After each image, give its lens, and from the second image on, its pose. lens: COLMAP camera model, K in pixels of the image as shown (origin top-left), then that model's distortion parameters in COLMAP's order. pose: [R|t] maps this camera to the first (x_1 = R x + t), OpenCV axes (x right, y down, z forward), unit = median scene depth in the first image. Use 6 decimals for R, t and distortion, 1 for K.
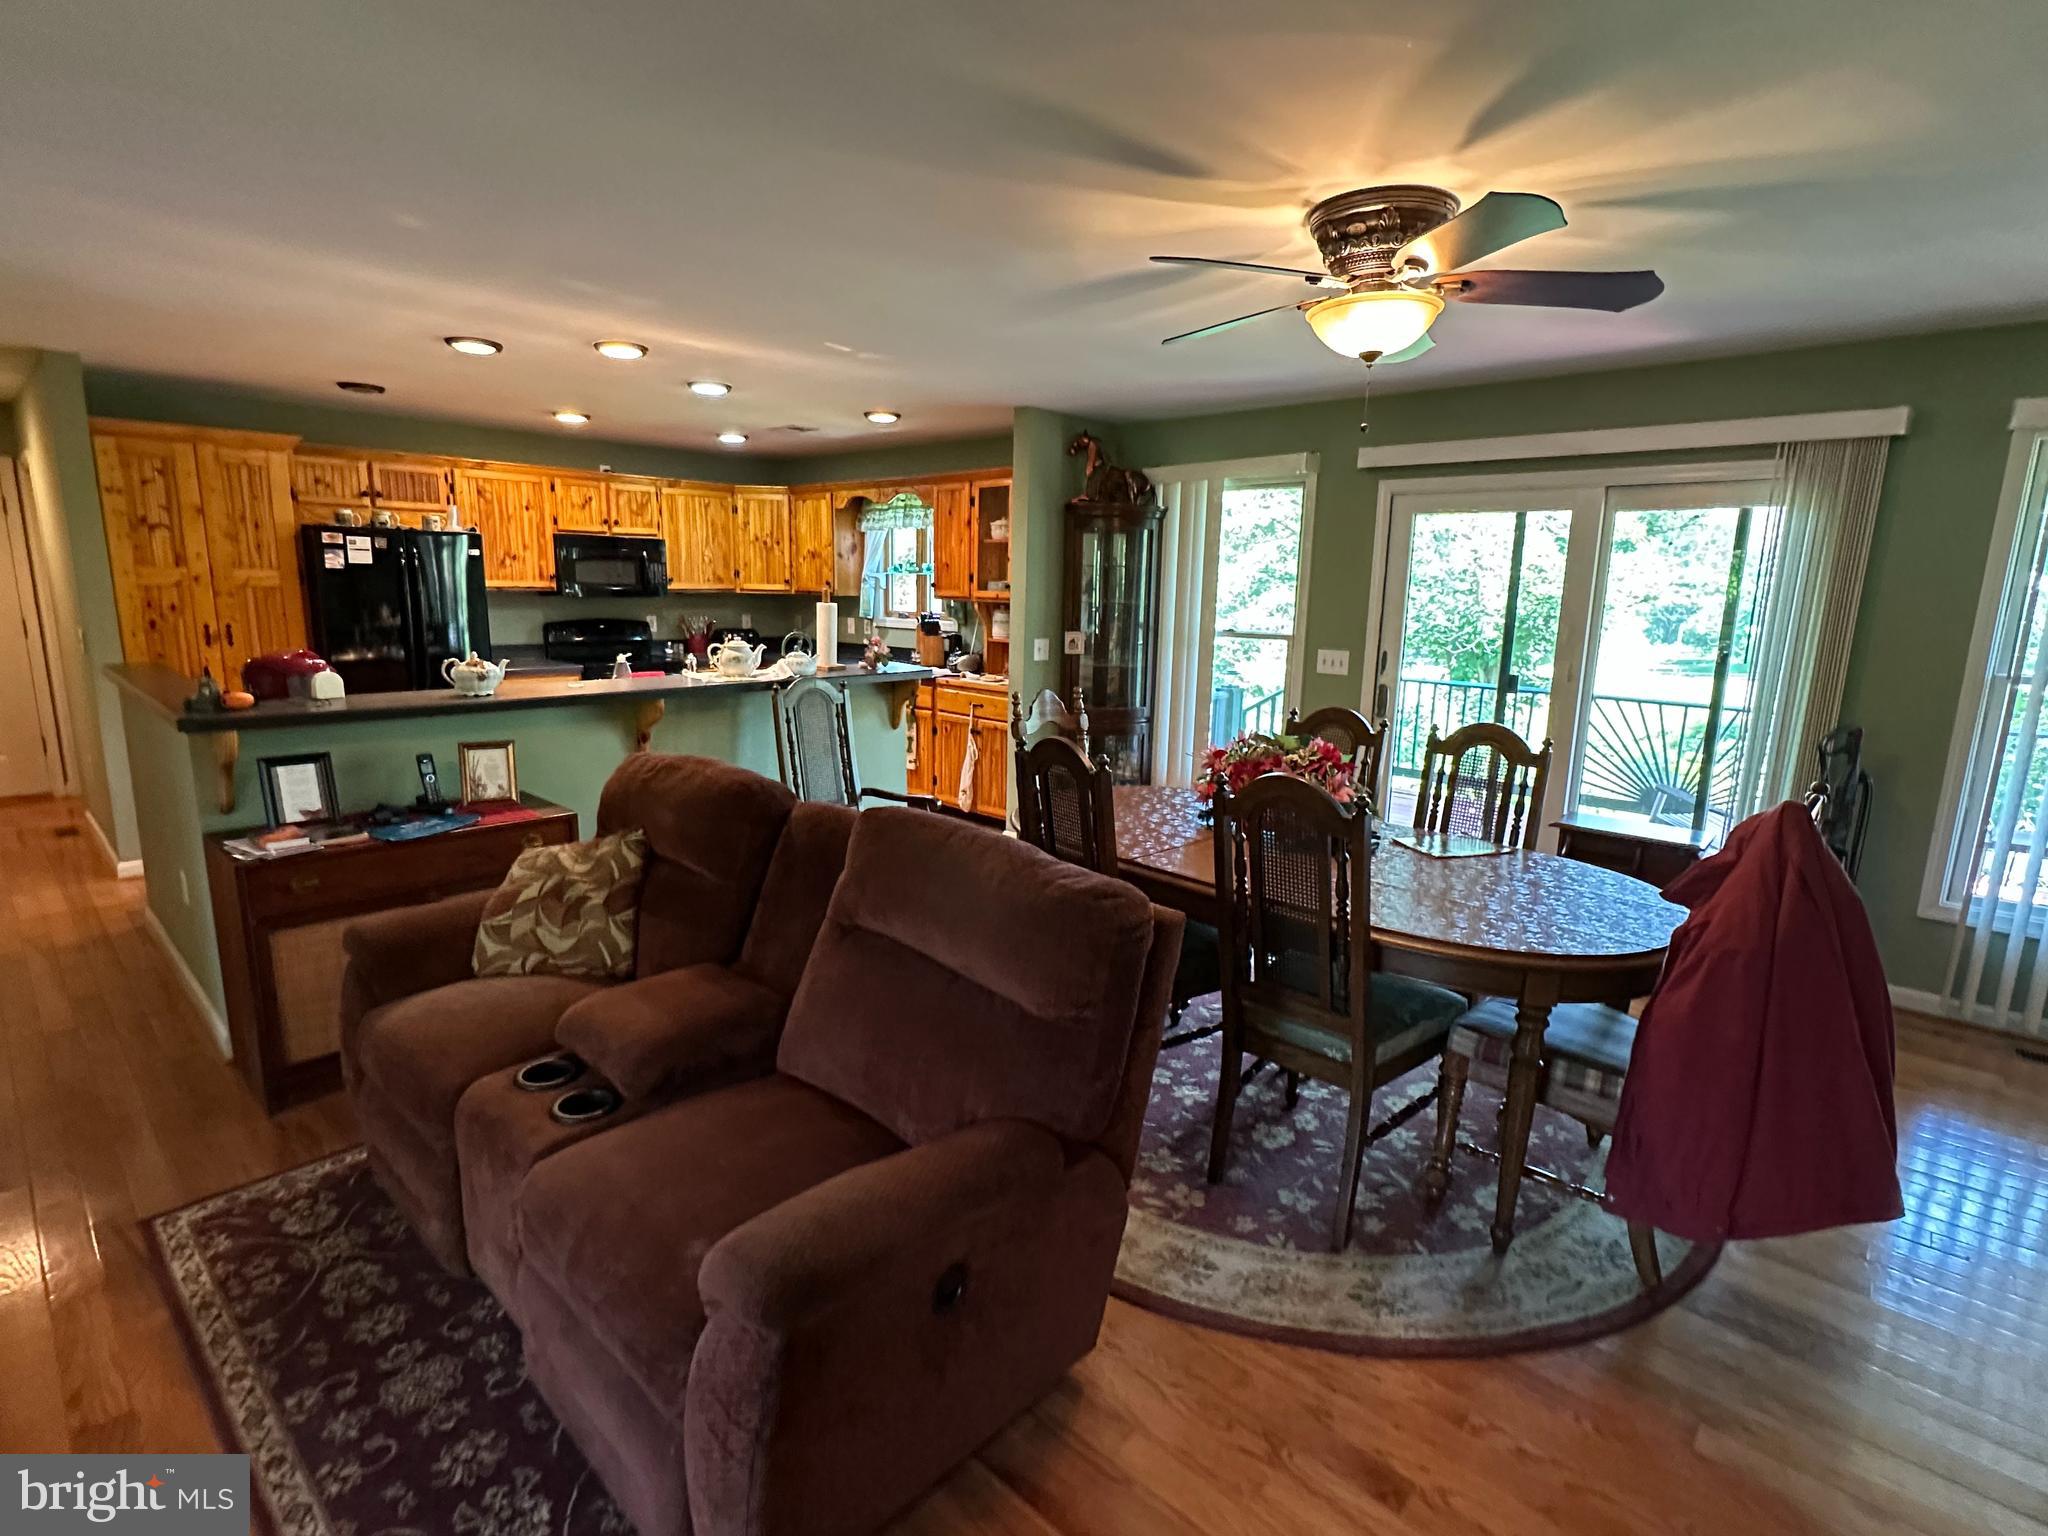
lens RADIAL K [[990.0, 0, 1019.4], [0, 990.0, 768.0], [0, 0, 1]] dist [0.006975, 0.000289]
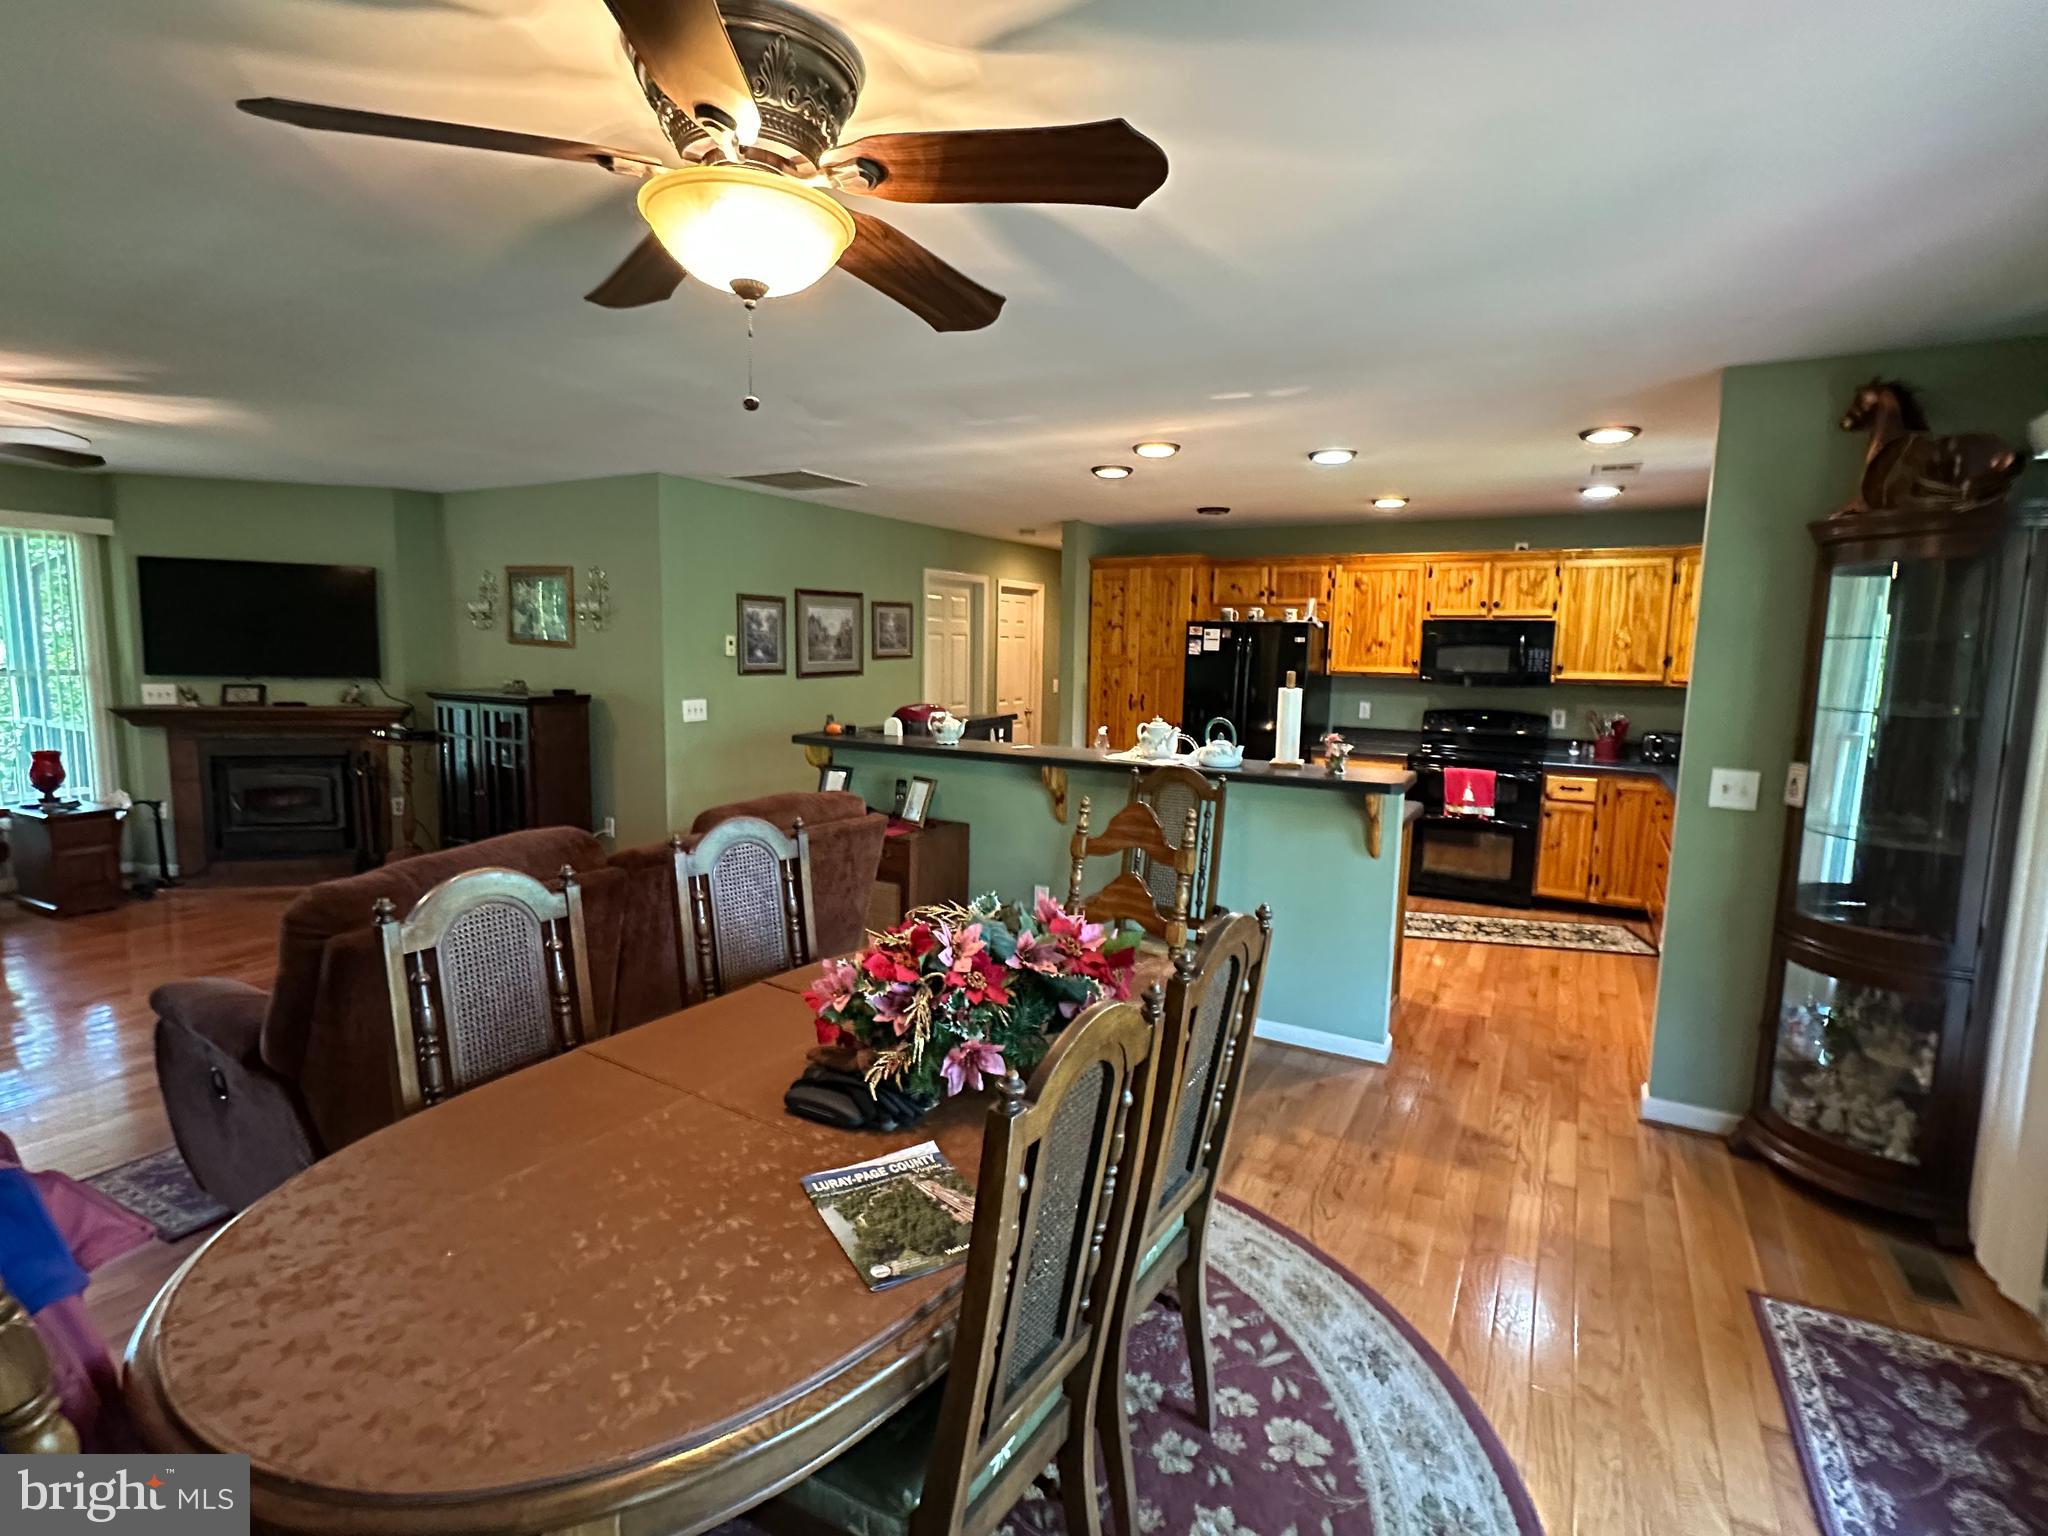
lens RADIAL K [[990.0, 0, 1020.3], [0, 990.0, 765.6], [0, 0, 1]] dist [0.006975, 0.000289]
pose [[0.242122, 0.101272, -0.964946, 0.400427], [-0.195795, 0.979177, 0.053637, -0.072386], [0.950285, 0.175945, 0.256909, 0.408753]]
